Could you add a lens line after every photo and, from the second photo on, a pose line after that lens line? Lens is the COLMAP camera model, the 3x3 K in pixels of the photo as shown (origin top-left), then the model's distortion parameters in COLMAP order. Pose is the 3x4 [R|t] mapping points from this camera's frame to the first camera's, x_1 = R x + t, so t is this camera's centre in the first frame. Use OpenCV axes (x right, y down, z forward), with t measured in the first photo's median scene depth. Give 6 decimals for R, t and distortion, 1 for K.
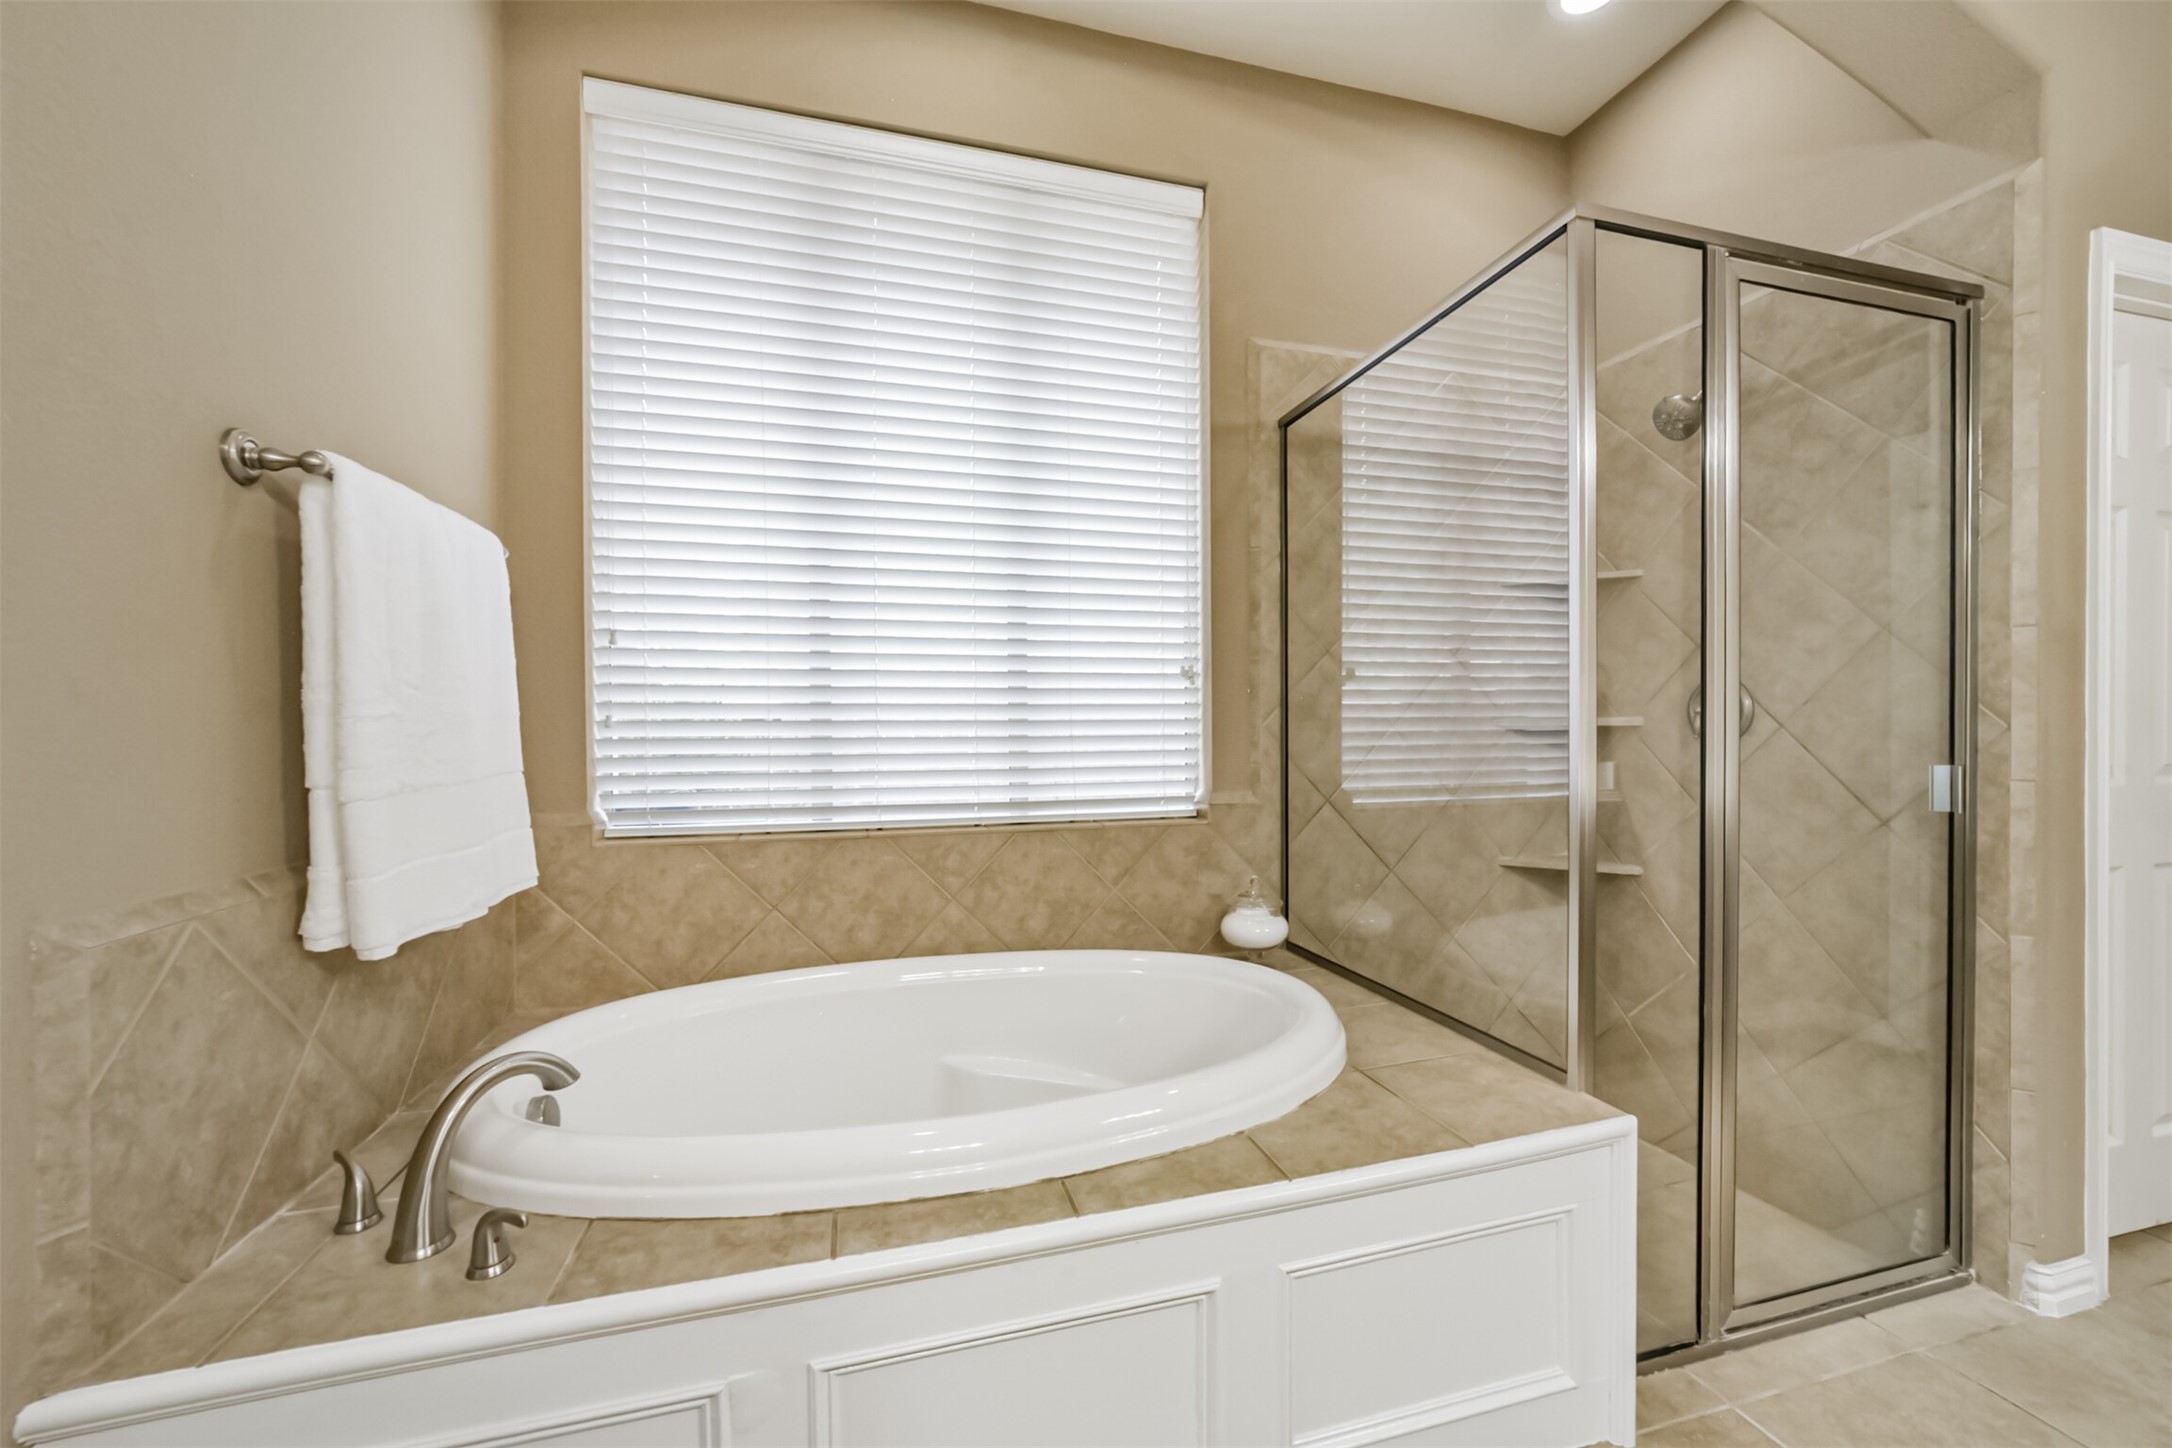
lens RADIAL K [[846.6, 0, 1094.5], [0, 846.6, 733.3], [0, 0, 1]] dist [-0.029264, 0.010154]
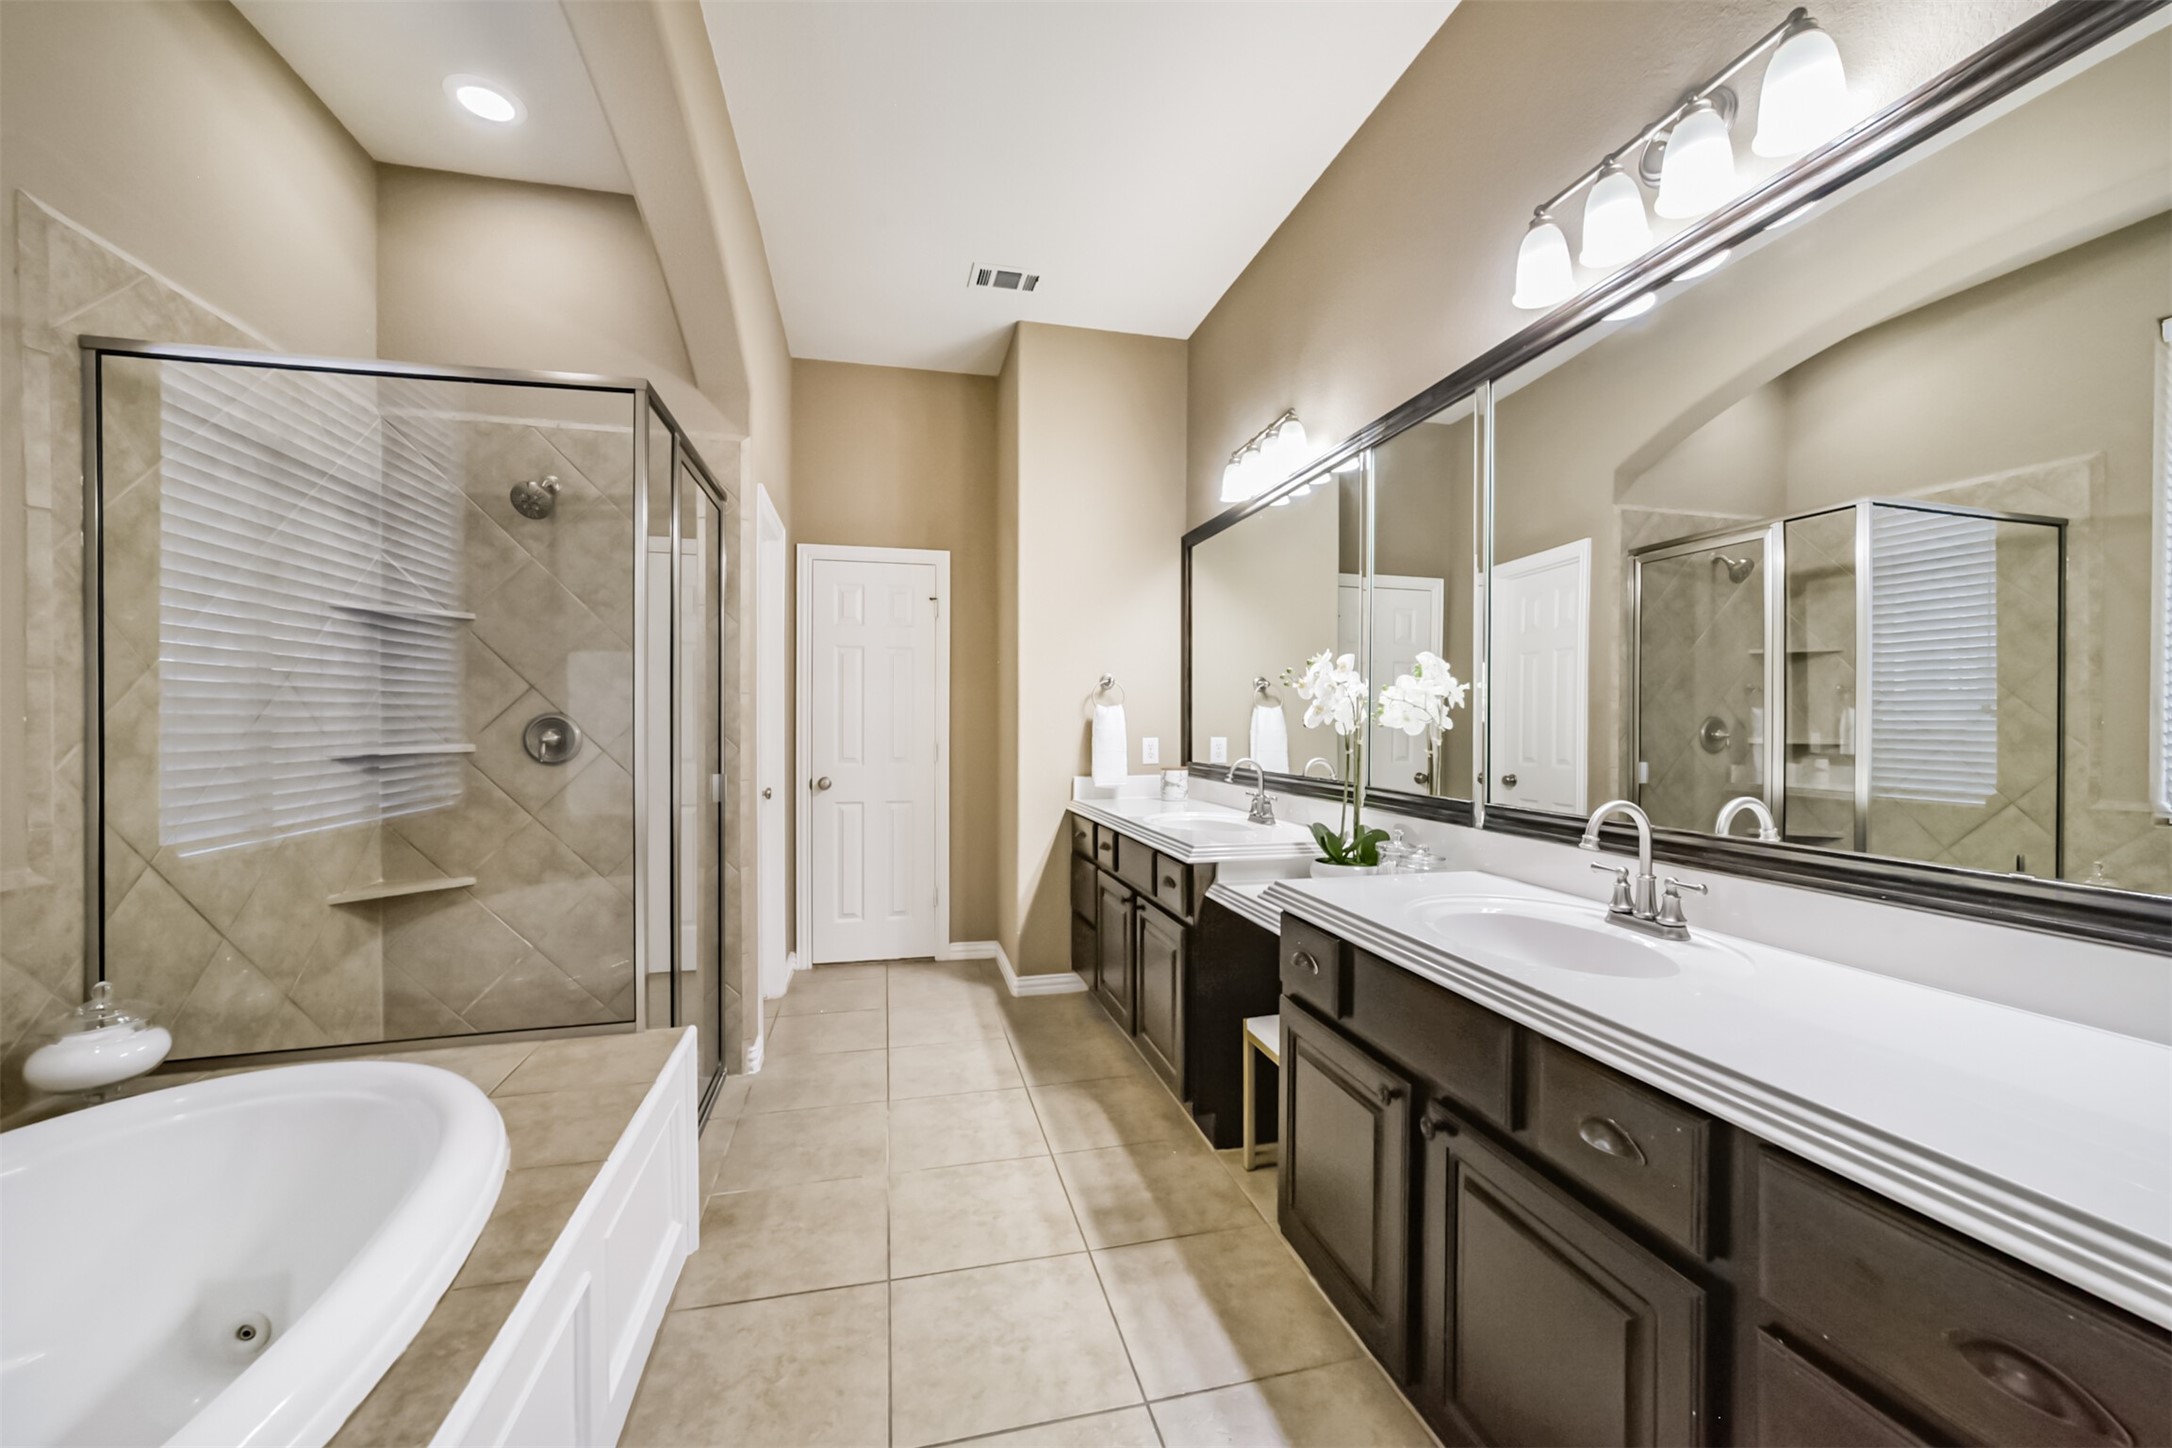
lens RADIAL K [[846.6, 0, 1094.5], [0, 846.6, 733.3], [0, 0, 1]] dist [-0.029264, 0.010154]
pose [[0.028143, -0.009928, 0.999555, -0.455664], [0.008427, 0.999917, 0.009695, -0.038531], [-0.999568, 0.008151, 0.028224, 0.133733]]
